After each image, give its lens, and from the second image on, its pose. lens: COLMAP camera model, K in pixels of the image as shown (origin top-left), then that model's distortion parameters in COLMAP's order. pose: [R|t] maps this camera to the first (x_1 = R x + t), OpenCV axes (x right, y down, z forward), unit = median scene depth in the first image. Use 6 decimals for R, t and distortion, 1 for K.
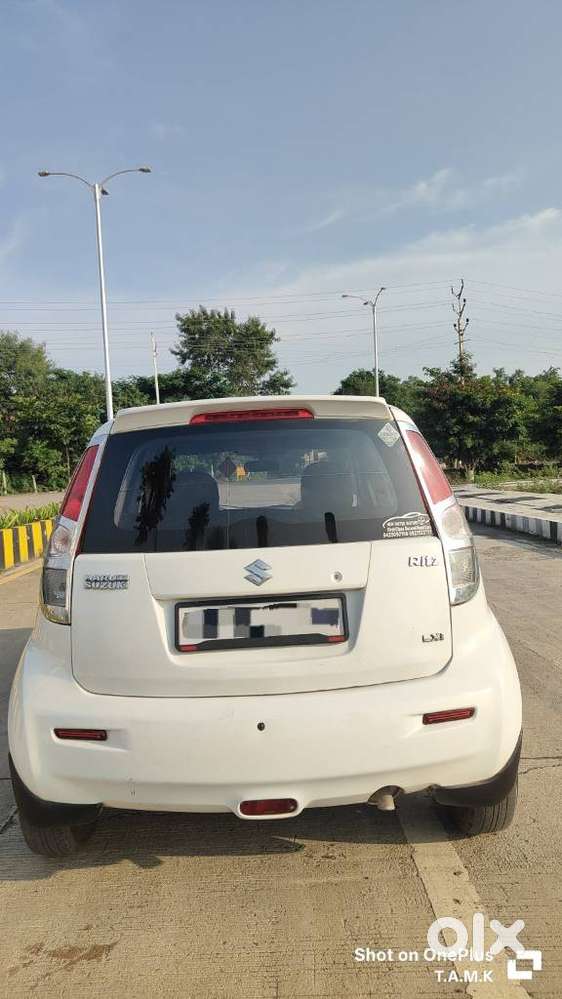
lens RADIAL K [[701.8, 0, 283.5], [0, 701.8, 501.7], [0, 0, 1]] dist [-0.004830, 0.002984]
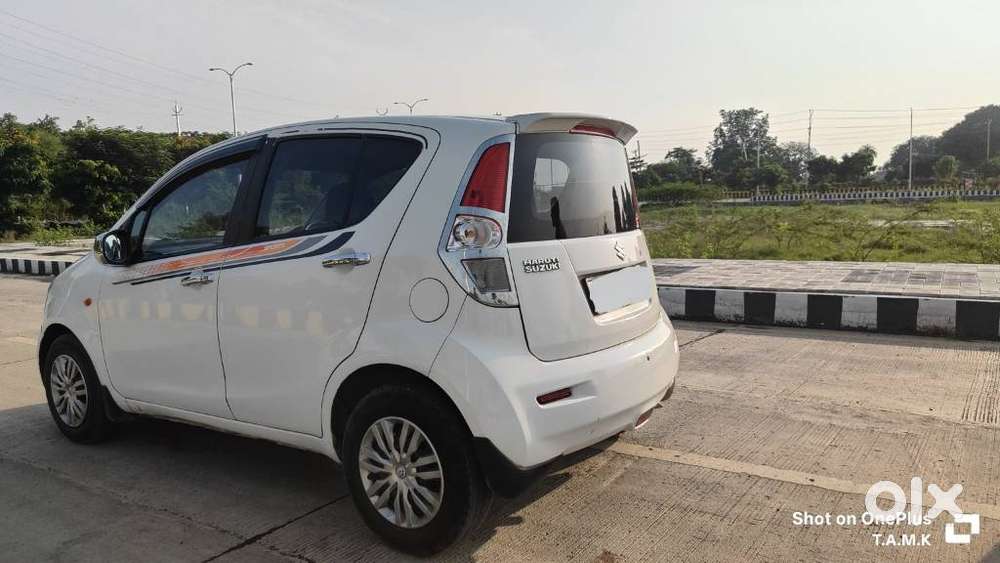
lens RADIAL K [[719.8, 0, 500.0], [0, 719.8, 281.5], [0, 0, 1]] dist [-0.001436, 0.000500]
pose [[0.550995, -0.052132, 0.832879, -1.226726], [0.038340, 0.998574, 0.037139, 0.092398], [-0.833628, 0.011469, 0.552208, 0.400577]]
